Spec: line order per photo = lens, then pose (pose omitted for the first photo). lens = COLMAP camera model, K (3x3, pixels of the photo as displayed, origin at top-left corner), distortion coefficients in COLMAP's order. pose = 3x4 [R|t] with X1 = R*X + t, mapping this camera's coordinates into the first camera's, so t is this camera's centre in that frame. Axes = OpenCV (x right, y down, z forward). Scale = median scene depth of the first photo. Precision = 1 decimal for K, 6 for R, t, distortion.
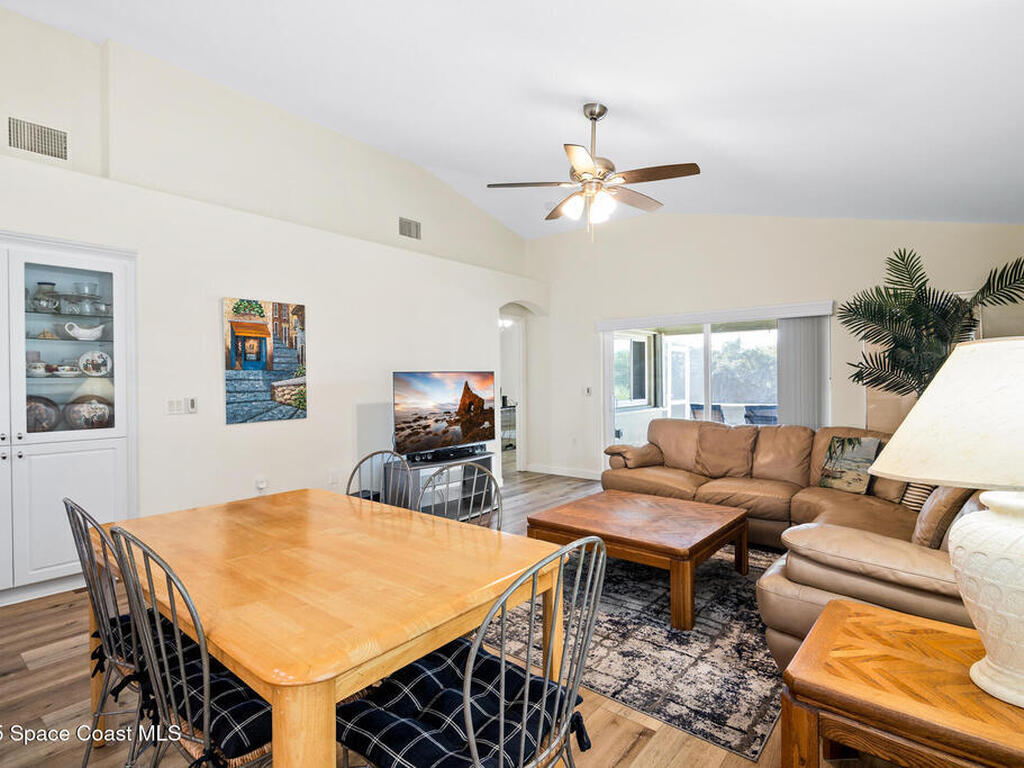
lens RADIAL K [[521.9, 0, 516.4], [0, 521.9, 380.6], [0, 0, 1]] dist [0.000567, -0.000182]
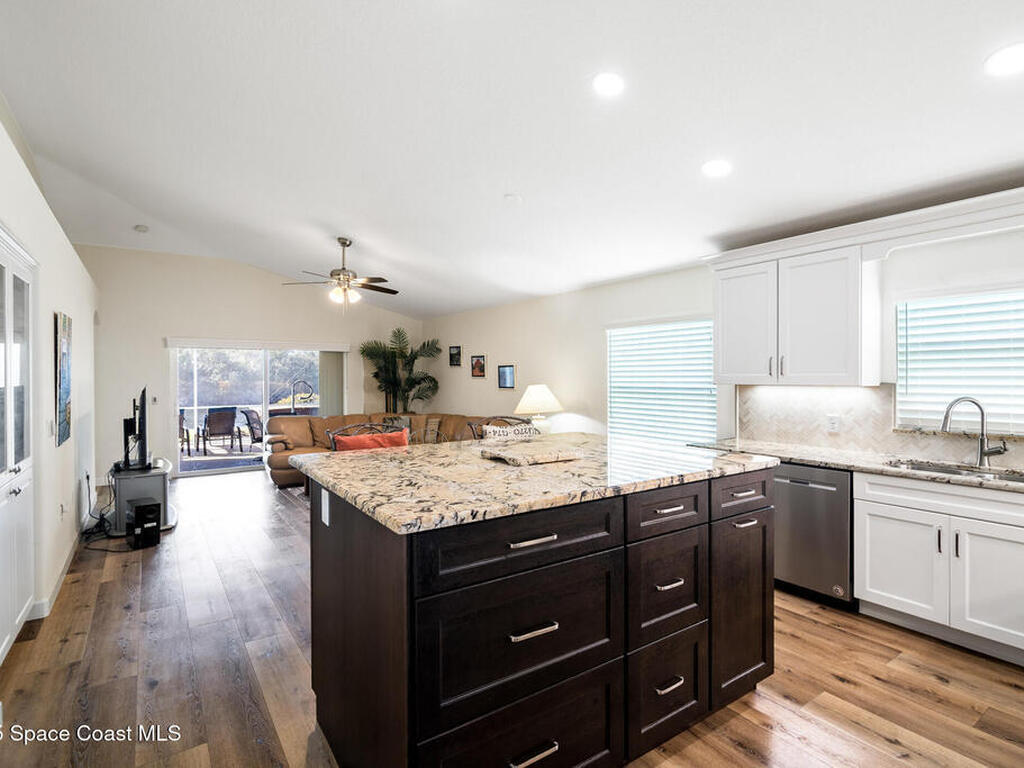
lens RADIAL K [[521.9, 0, 516.4], [0, 521.9, 380.6], [0, 0, 1]] dist [0.000567, -0.000182]
pose [[0.271792, 0.001883, 0.962354, -1.294284], [-0.000260, 0.999998, -0.001883, -0.035054], [-0.962356, 0.000262, 0.271792, -0.045739]]
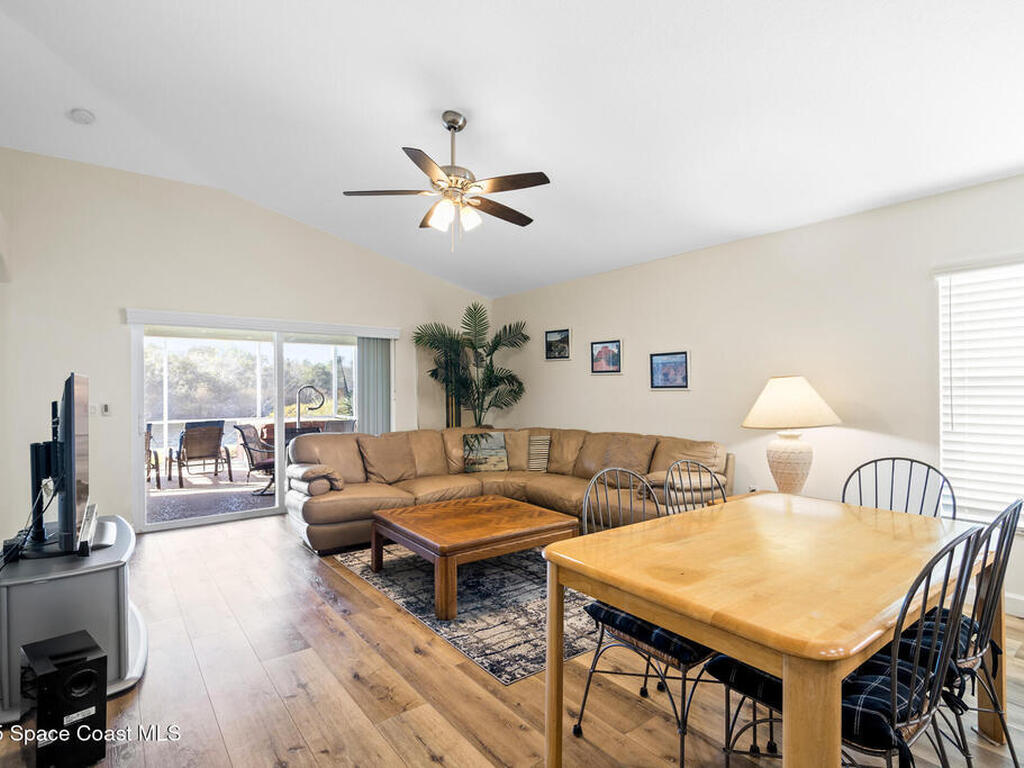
lens RADIAL K [[528.3, 0, 515.1], [0, 528.3, 390.1], [0, 0, 1]] dist [-0.000703, 0.000489]
pose [[0.231294, 0.006795, 0.972860, -0.733866], [0.002690, 0.999967, -0.007624, 0.004481], [-0.972880, 0.004381, 0.231268, 0.605387]]
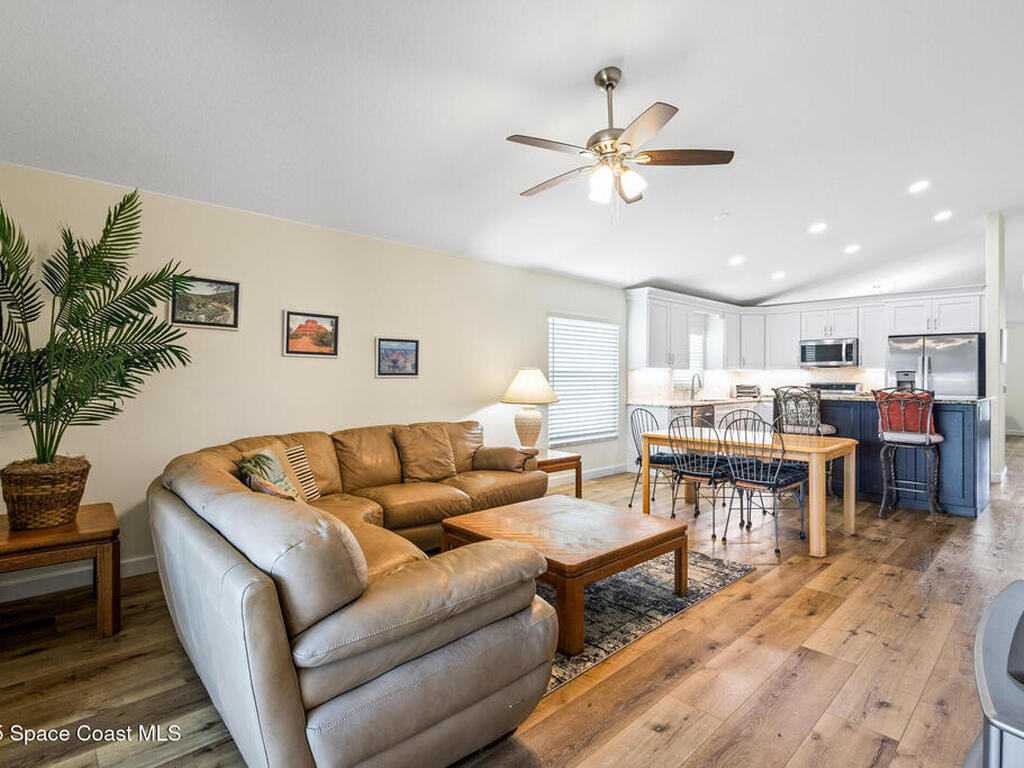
lens RADIAL K [[521.9, 0, 516.4], [0, 521.9, 380.6], [0, 0, 1]] dist [0.000567, -0.000182]
pose [[-0.991445, 0.005421, 0.130410, 0.177030], [0.006638, 0.999938, 0.008900, -0.005953], [-0.130354, 0.009690, -0.991420, 1.757144]]
